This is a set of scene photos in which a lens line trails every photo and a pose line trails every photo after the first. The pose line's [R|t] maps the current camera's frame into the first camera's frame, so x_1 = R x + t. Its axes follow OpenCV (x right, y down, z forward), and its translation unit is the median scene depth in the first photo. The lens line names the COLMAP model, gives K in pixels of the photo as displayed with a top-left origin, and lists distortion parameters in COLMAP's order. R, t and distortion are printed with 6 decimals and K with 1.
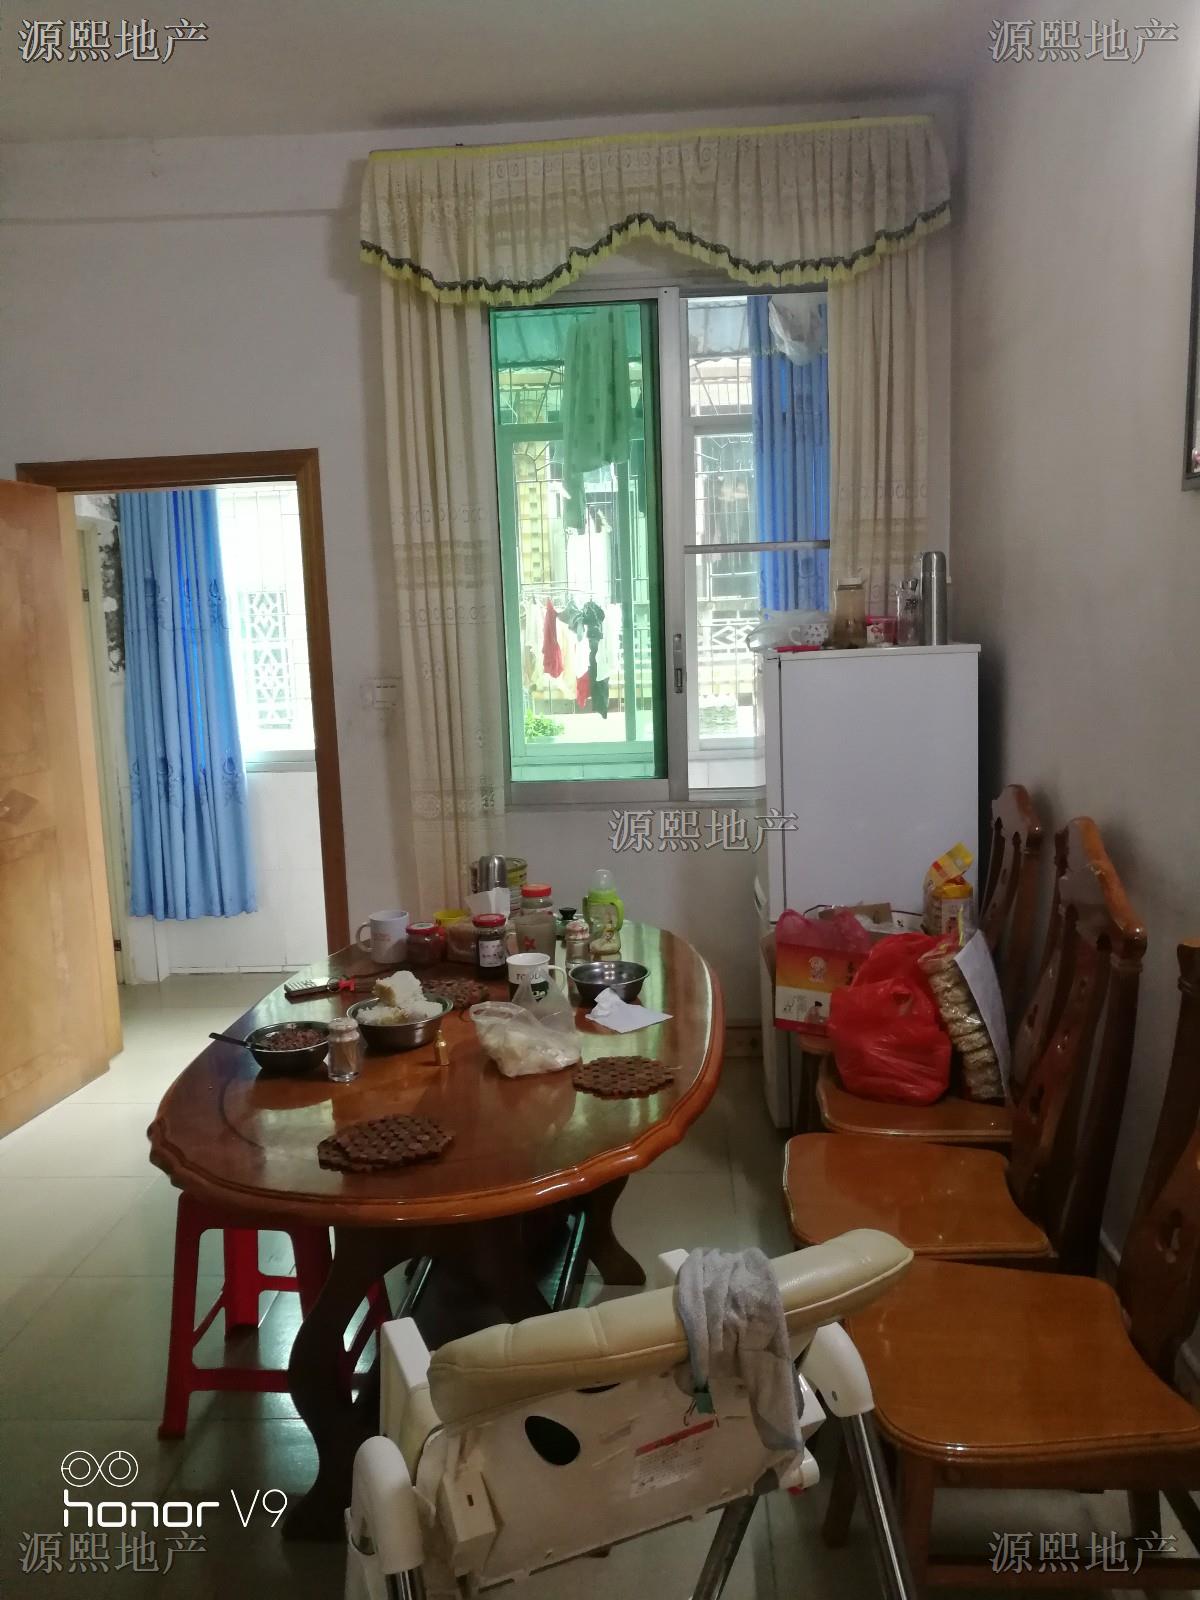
lens RADIAL K [[1260.2, 0, 600.0], [0, 1260.2, 794.6], [0, 0, 1]] dist [0.002030, 0.000255]
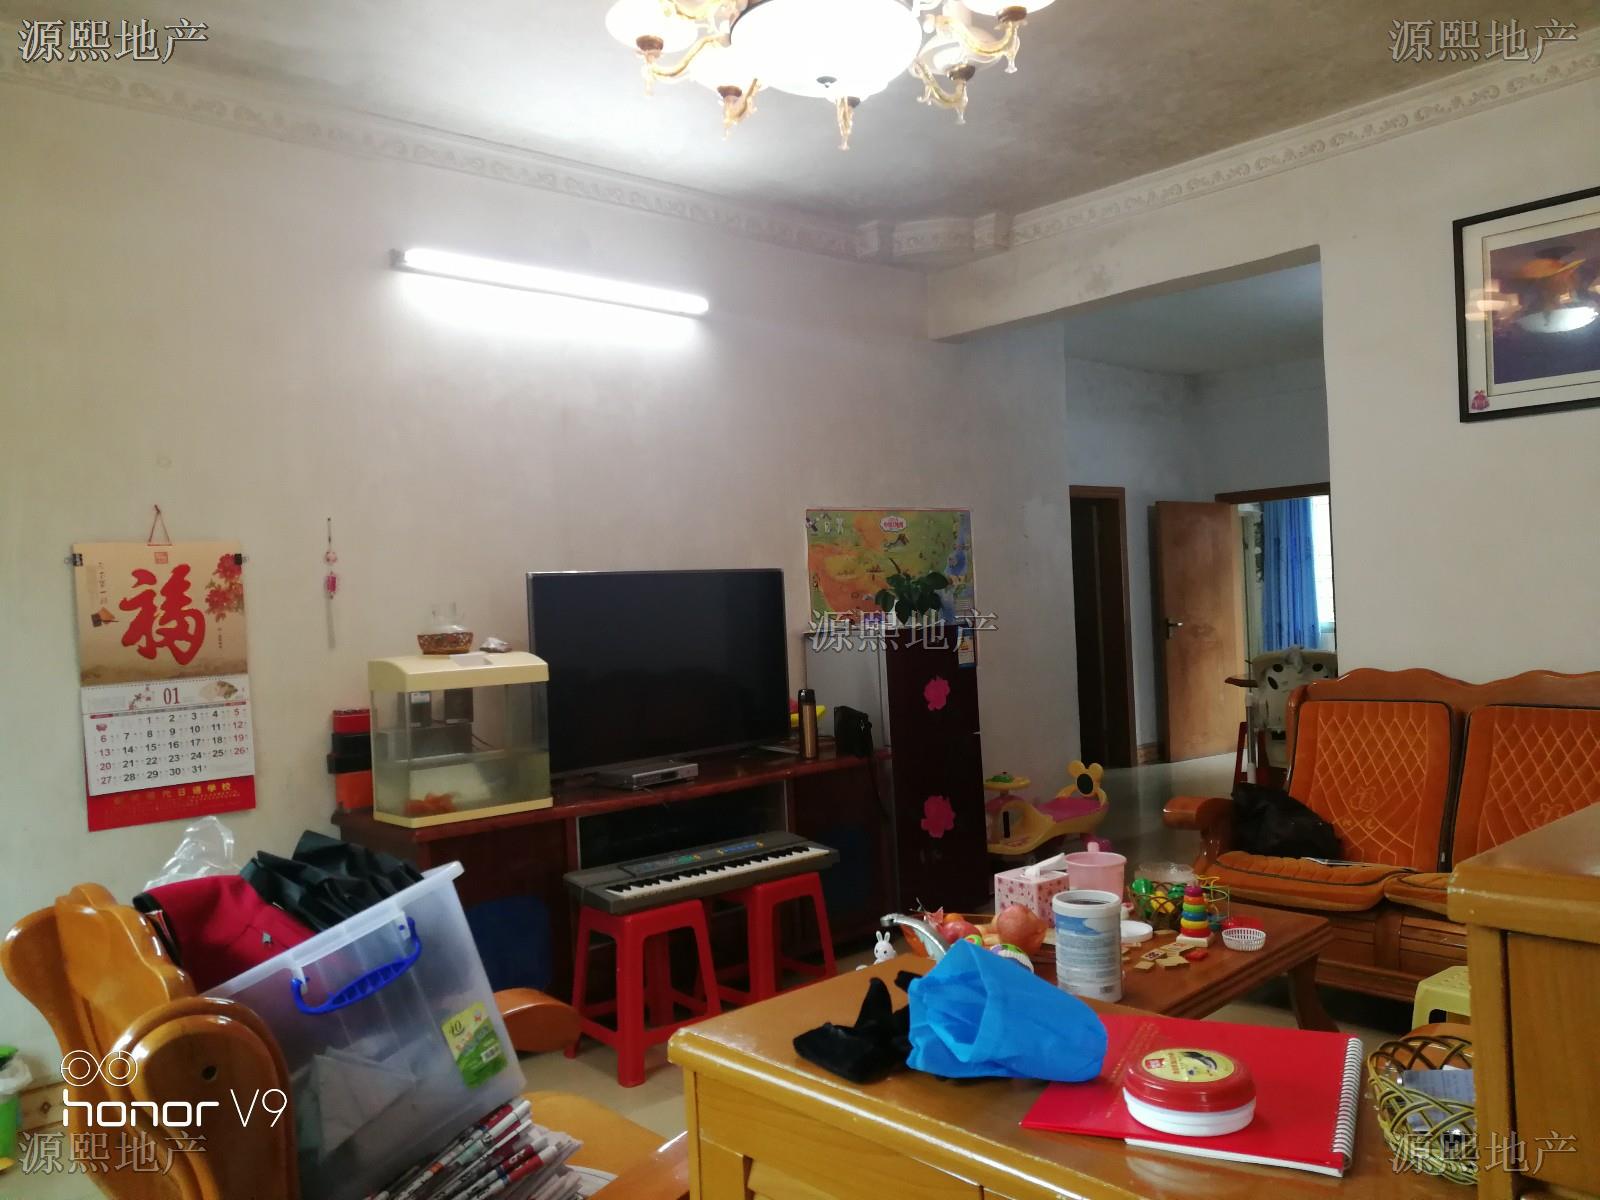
lens RADIAL K [[1260.2, 0, 800.7], [0, 1260.2, 601.7], [0, 0, 1]] dist [0.002030, 0.000255]
pose [[0.717595, 0.003818, -0.696451, 0.536770], [-0.086852, 0.992669, -0.084048, 0.179884], [0.691024, 0.120801, 0.712666, -1.031581]]
